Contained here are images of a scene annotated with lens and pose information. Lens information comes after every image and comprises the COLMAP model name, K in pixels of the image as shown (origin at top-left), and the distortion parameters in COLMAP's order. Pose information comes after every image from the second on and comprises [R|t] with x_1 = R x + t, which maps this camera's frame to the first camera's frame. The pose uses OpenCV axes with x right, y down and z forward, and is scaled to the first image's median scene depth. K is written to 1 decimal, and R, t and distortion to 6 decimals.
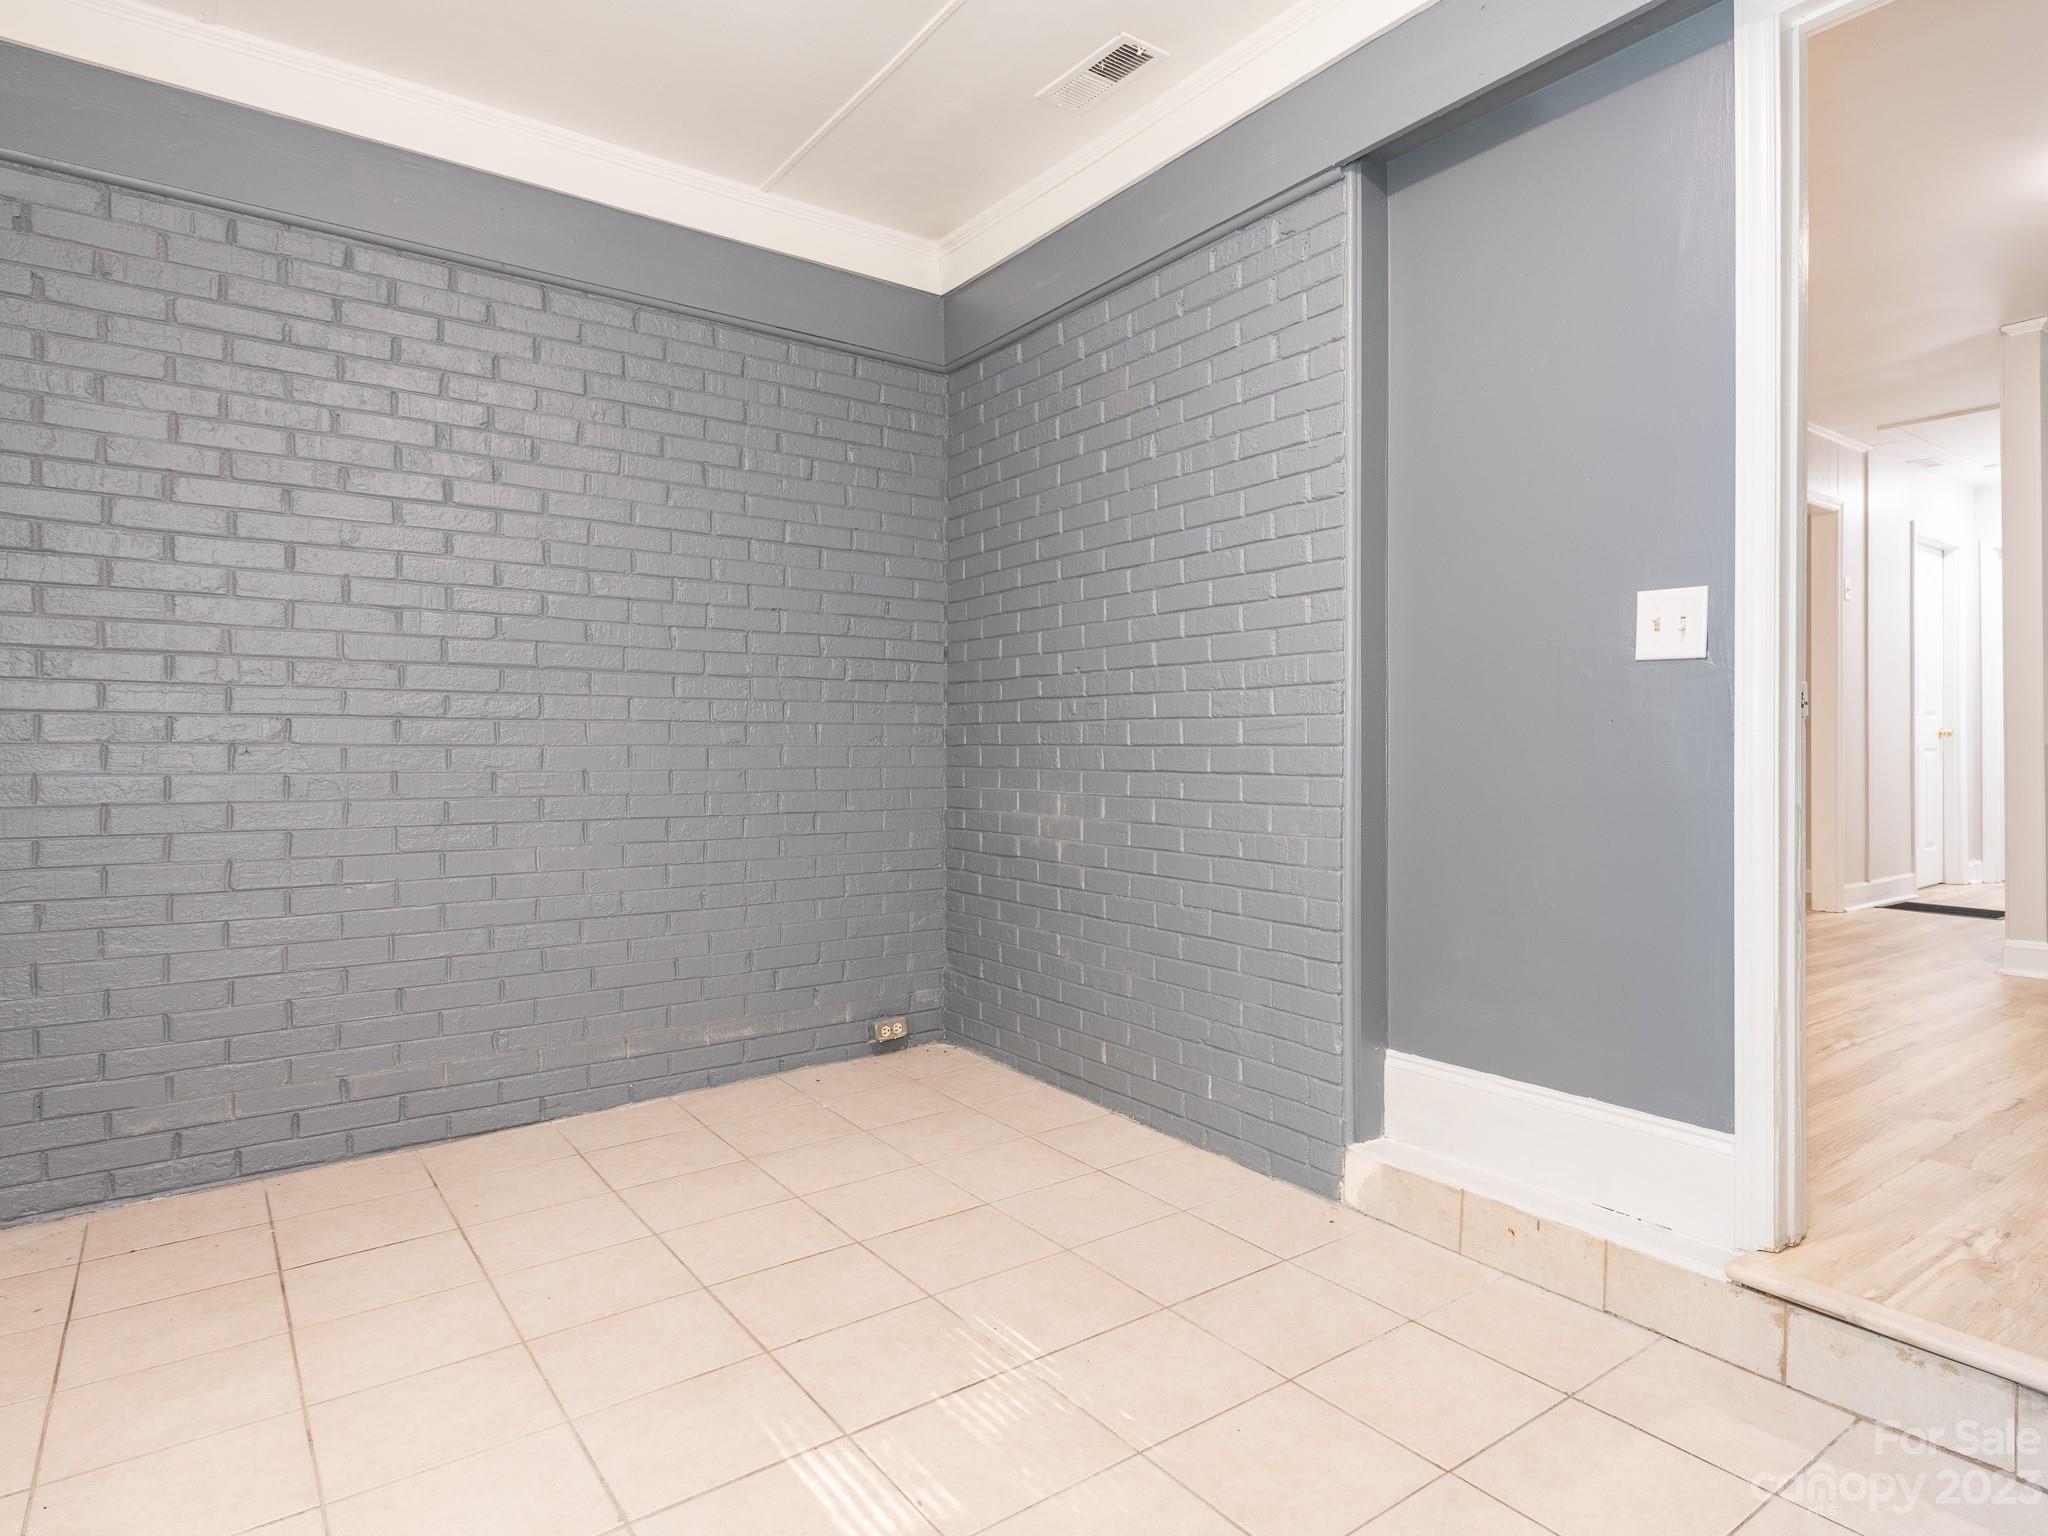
lens RADIAL K [[1121.0, 0, 1066.5], [0, 1121.0, 771.5], [0, 0, 1]] dist [0.005073, -0.001823]
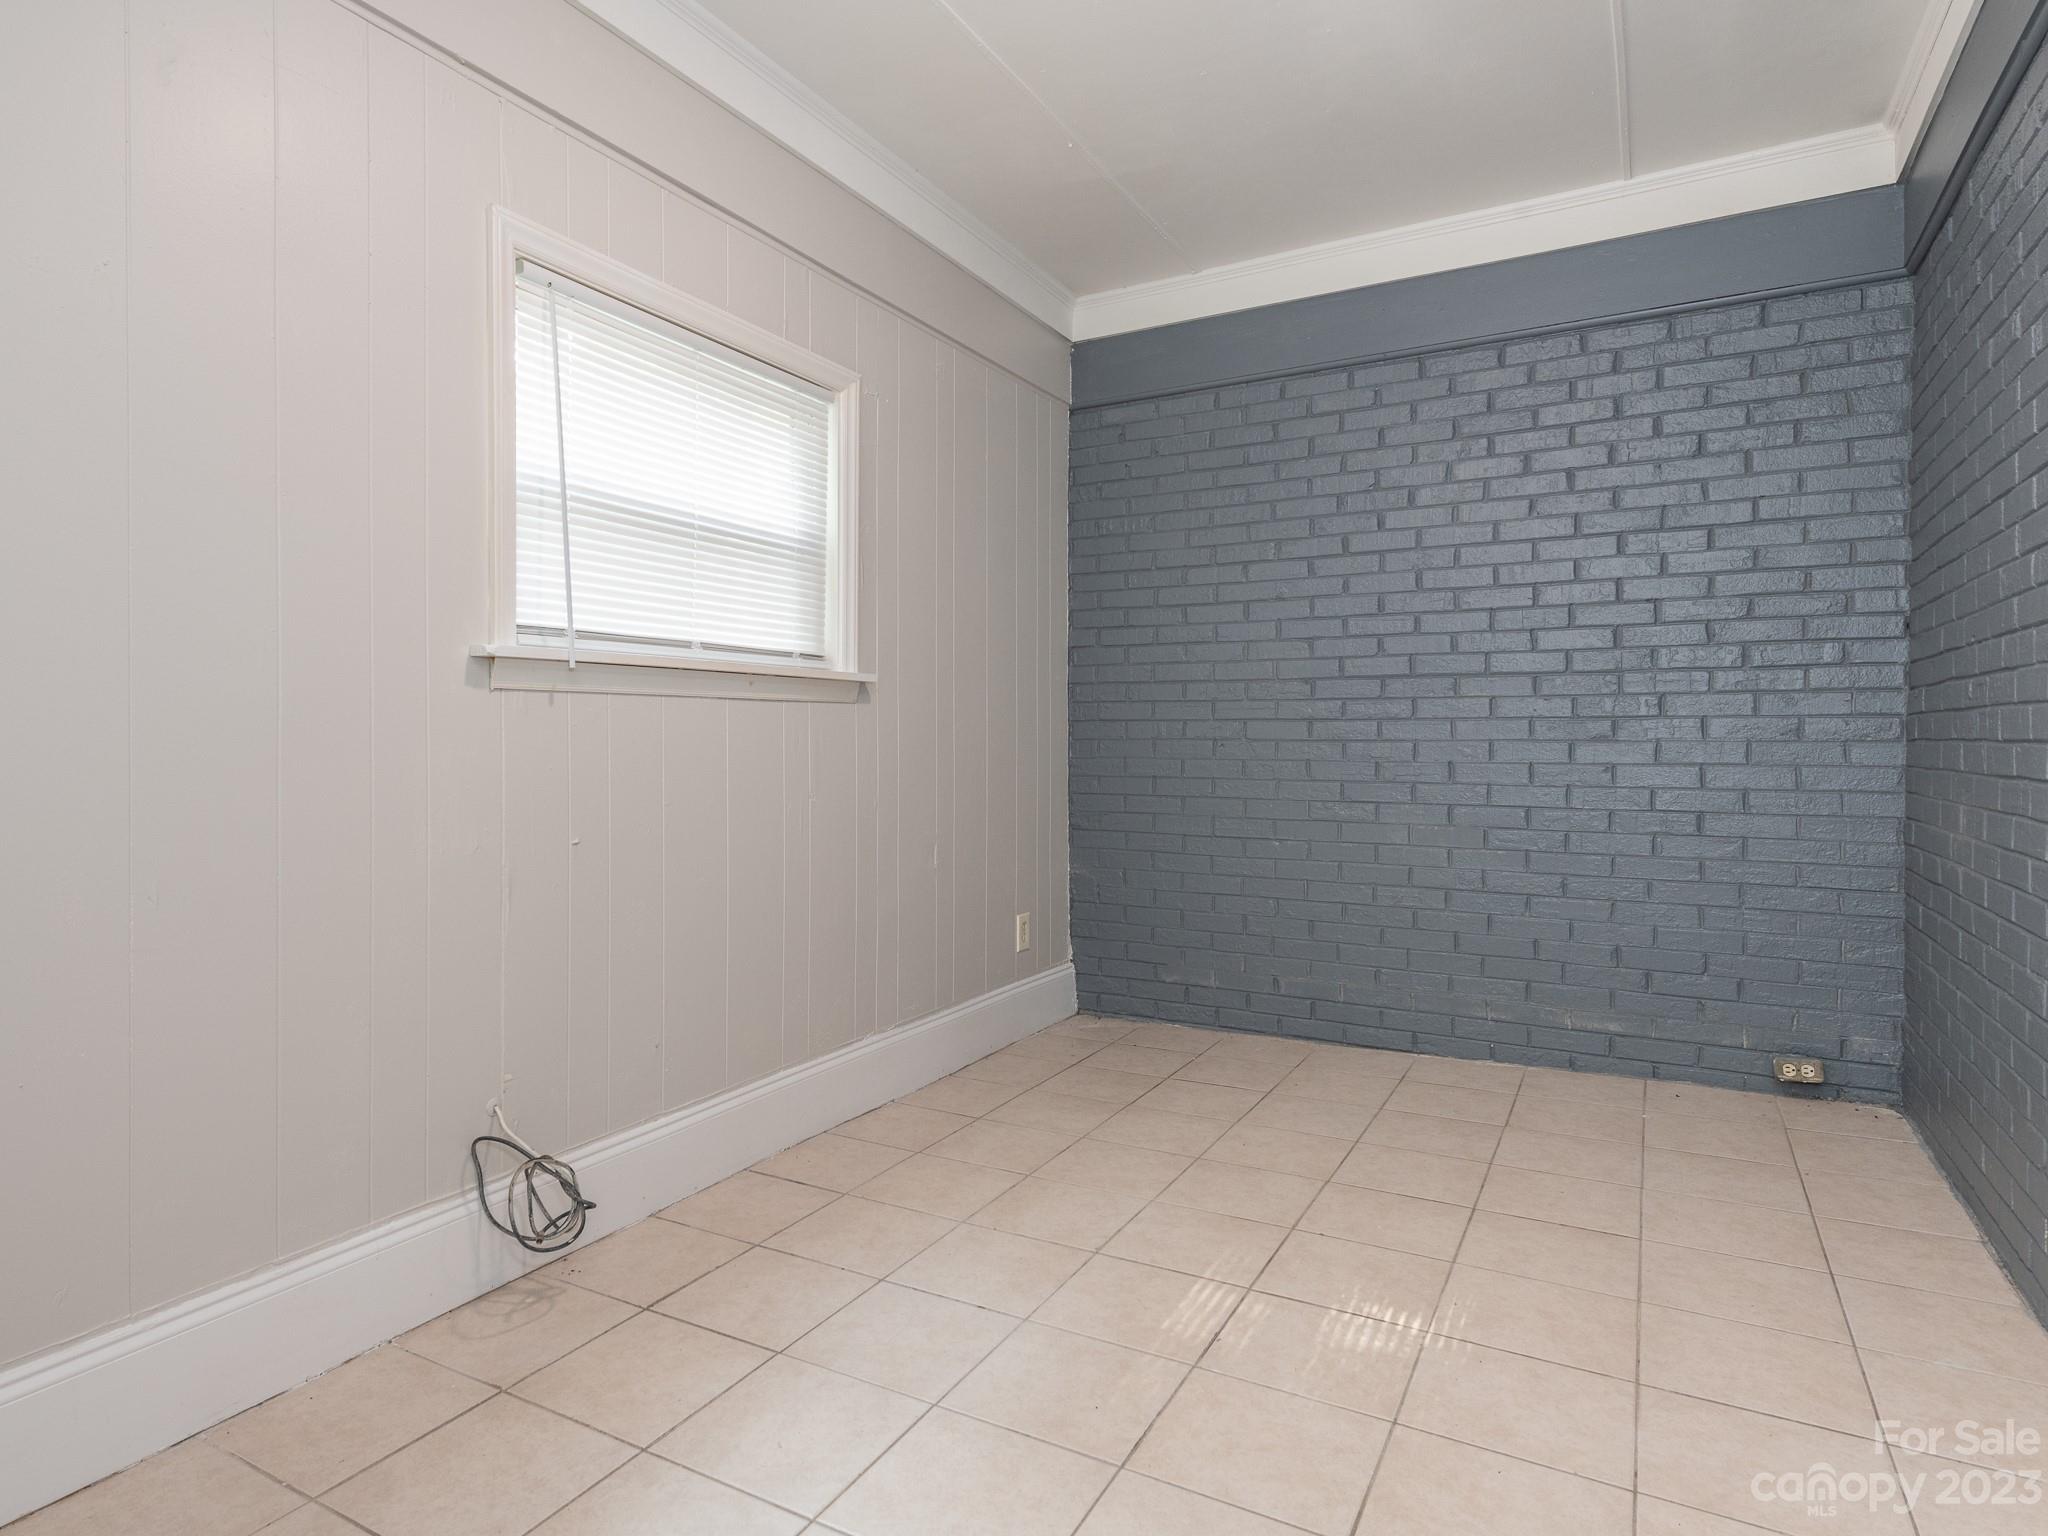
lens RADIAL K [[1121.0, 0, 1066.5], [0, 1121.0, 771.5], [0, 0, 1]] dist [0.005073, -0.001823]
pose [[0.429257, 0.026637, -0.902789, 0.502996], [-0.019862, 0.999602, 0.020050, -0.007308], [0.902964, 0.009324, 0.429615, 0.159025]]
